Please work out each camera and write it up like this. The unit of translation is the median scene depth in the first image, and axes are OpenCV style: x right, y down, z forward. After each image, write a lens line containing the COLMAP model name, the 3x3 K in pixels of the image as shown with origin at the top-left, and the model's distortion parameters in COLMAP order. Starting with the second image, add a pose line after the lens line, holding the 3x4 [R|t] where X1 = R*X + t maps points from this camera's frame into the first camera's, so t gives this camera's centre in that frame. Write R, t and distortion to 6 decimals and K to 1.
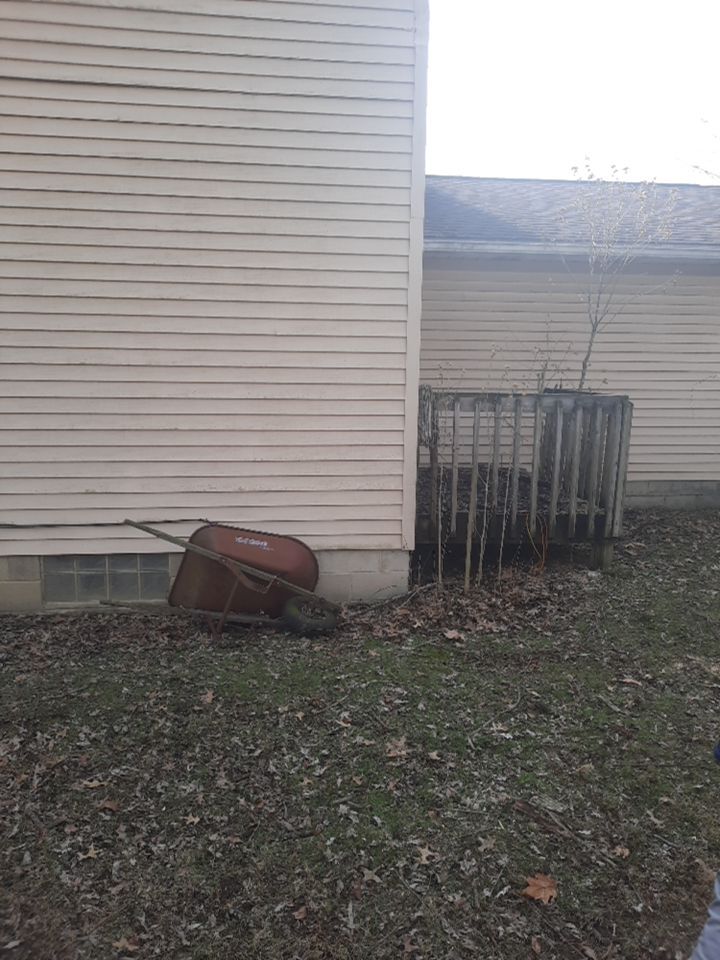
lens RADIAL K [[703.4, 0, 357.8], [0, 703.4, 478.5], [0, 0, 1]] dist [0.044421, -0.034782]
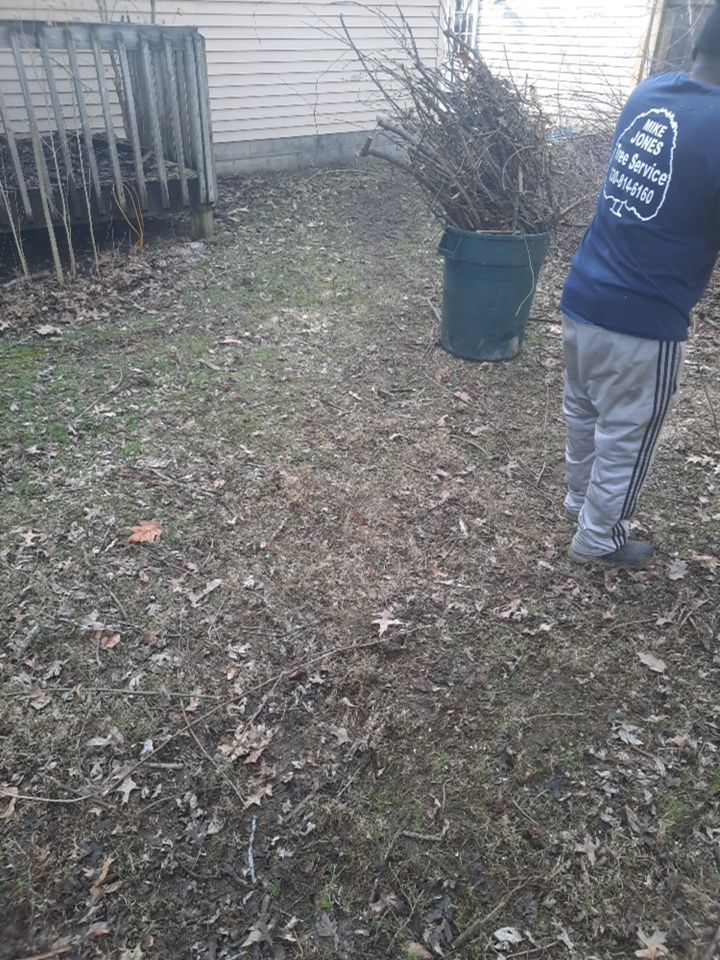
lens RADIAL K [[703.4, 0, 350.5], [0, 703.4, 478.8], [0, 0, 1]] dist [0.044421, -0.034782]
pose [[0.880447, -0.263507, 0.394178, 0.060593], [0.079026, 0.901273, 0.425984, 0.031331], [-0.467512, -0.343907, 0.814347, 0.000089]]
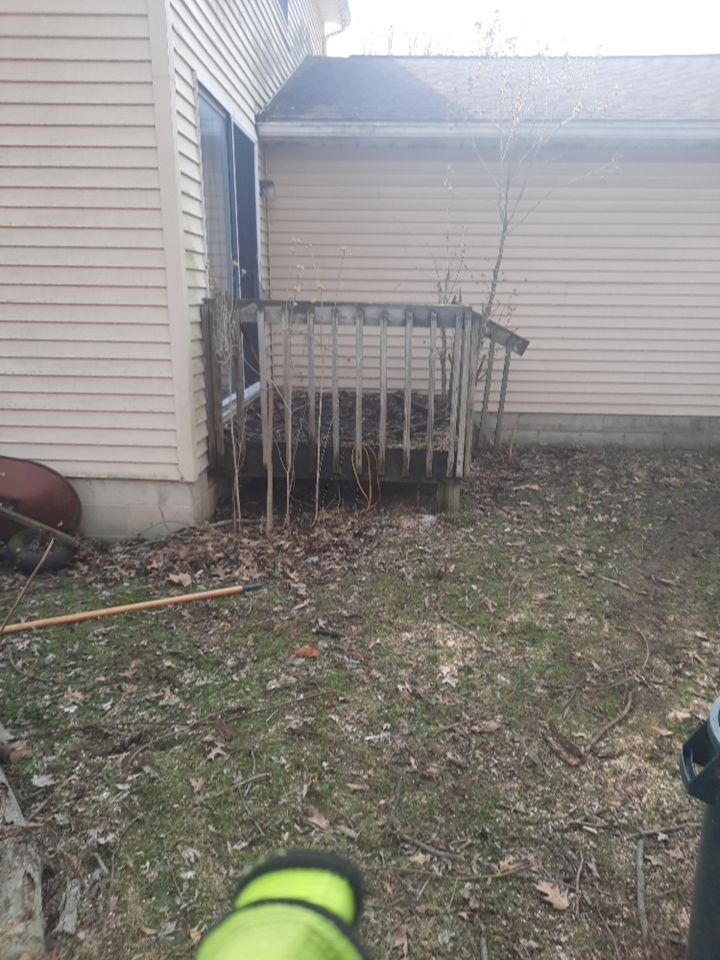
lens RADIAL K [[703.4, 0, 356.8], [0, 703.4, 479.0], [0, 0, 1]] dist [0.044421, -0.034782]
pose [[0.988419, 0.046135, -0.144569, 0.425538], [-0.030615, 0.993702, 0.107792, -0.003443], [0.148632, -0.102118, 0.983606, 0.170433]]
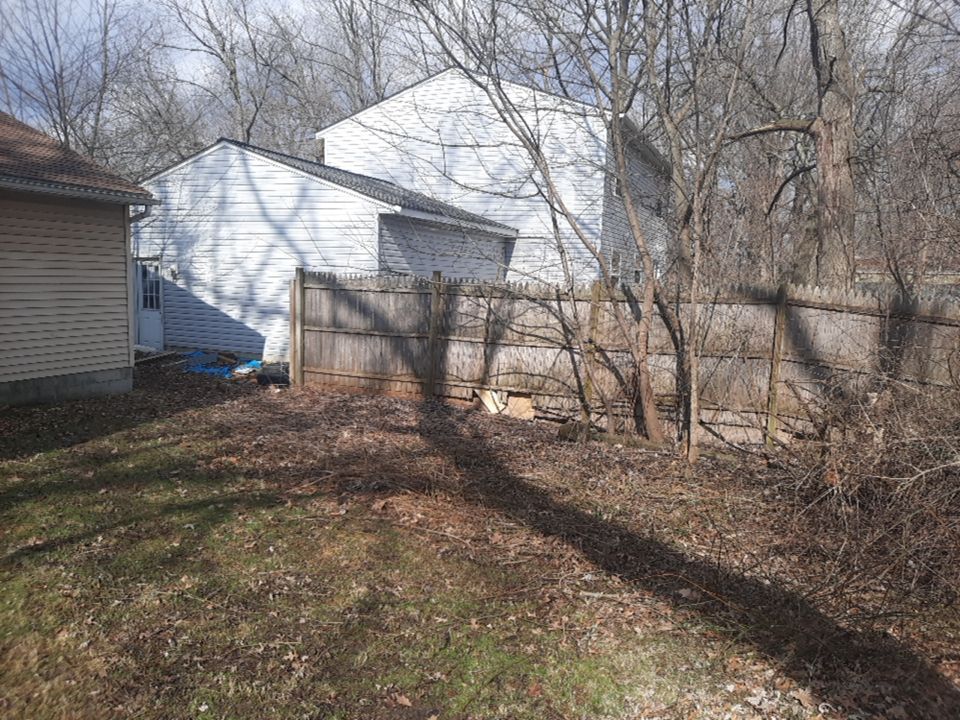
lens RADIAL K [[703.4, 0, 480.4], [0, 703.4, 357.6], [0, 0, 1]] dist [0.044421, -0.034782]
pose [[0.495309, -0.095124, 0.863493, -0.141498], [0.107727, 0.993040, 0.047602, -0.013894], [-0.862011, 0.069443, 0.502110, -0.331936]]
